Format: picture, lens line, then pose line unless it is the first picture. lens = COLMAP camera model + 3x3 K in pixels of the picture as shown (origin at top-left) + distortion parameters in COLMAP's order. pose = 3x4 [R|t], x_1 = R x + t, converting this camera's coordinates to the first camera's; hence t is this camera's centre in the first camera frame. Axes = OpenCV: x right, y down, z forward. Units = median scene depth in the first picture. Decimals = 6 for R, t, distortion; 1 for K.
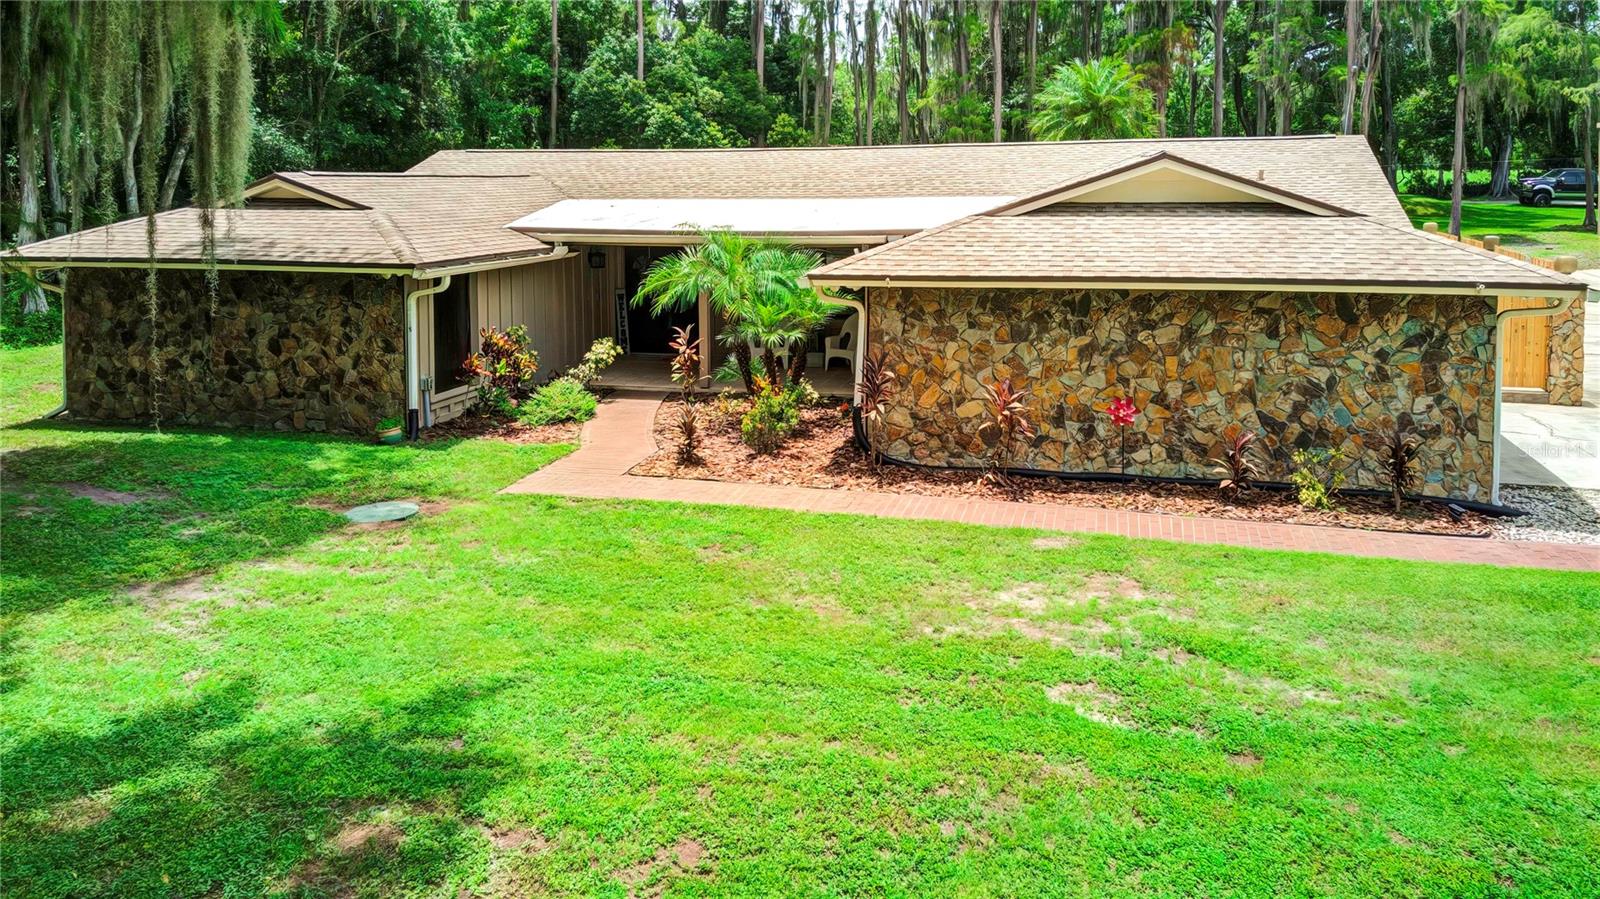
lens RADIAL K [[1073.6, 0, 800.0], [0, 1073.6, 449.5], [0, 0, 1]] dist [0.087986, -0.124150]
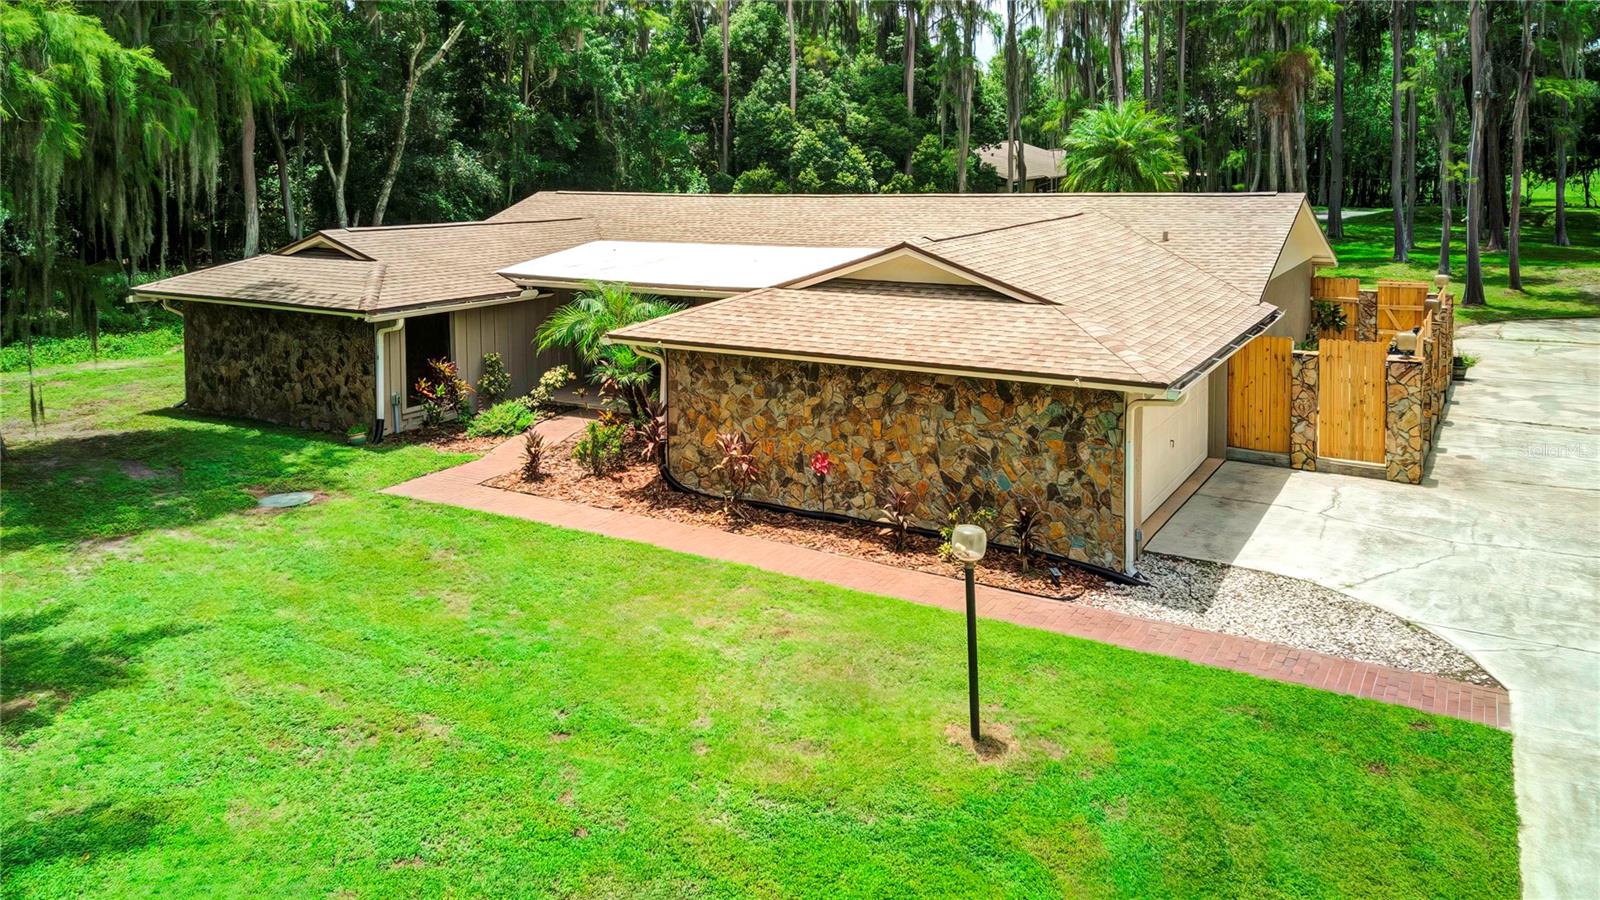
lens RADIAL K [[1073.6, 0, 800.0], [0, 1073.6, 450.0], [0, 0, 1]] dist [0.087986, -0.124150]
pose [[0.960964, 0.067796, -0.268240, 0.539538], [-0.064549, 0.997695, 0.020919, -0.067274], [0.269040, -0.002788, 0.963125, -0.132821]]
